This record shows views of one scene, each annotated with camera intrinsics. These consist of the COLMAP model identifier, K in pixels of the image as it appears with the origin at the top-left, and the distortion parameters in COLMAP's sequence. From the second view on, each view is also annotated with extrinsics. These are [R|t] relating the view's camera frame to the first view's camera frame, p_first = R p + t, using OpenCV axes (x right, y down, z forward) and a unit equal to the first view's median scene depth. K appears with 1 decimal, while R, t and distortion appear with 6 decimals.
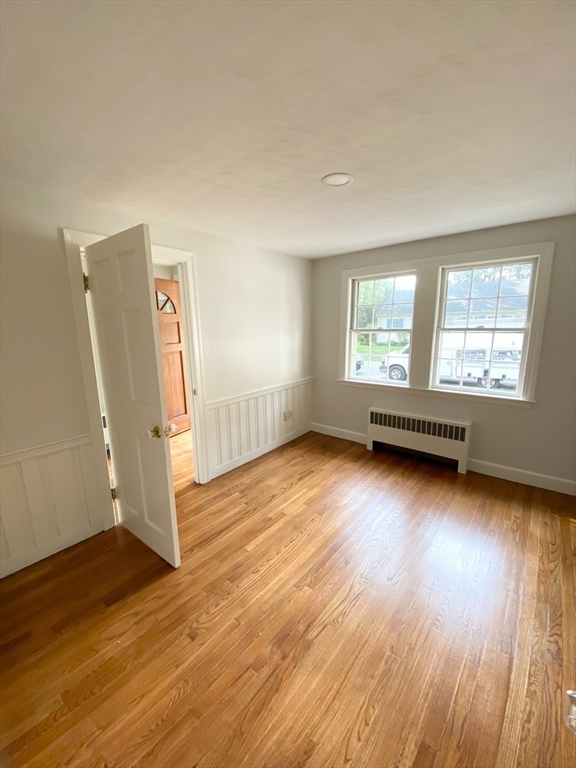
lens RADIAL K [[313.5, 0, 287.4], [0, 313.5, 388.8], [0, 0, 1]] dist [-0.021185, -0.004513]
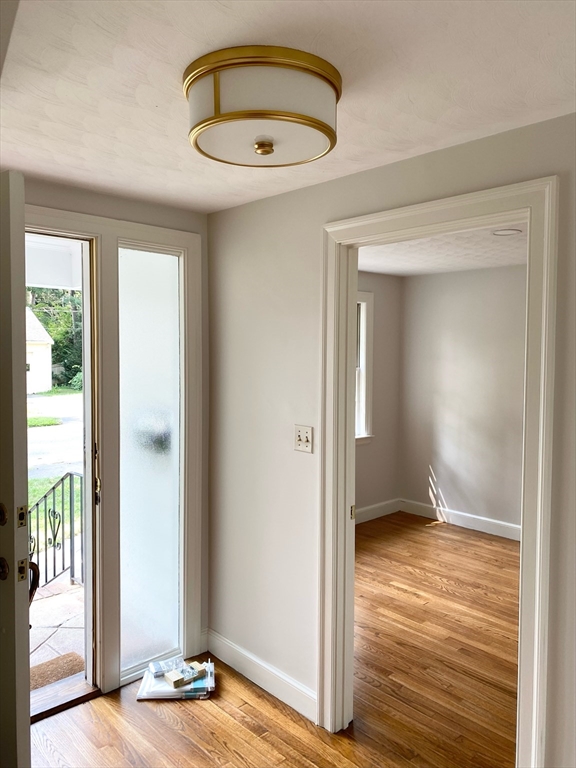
lens RADIAL K [[595.6, 0, 286.9], [0, 595.6, 382.4], [0, 0, 1]] dist [-0.023707, 0.015287]
pose [[0.128453, -0.052662, 0.990316, -1.236555], [0.185434, 0.982253, 0.028181, -0.250978], [-0.974225, 0.180018, 0.135939, 0.974883]]
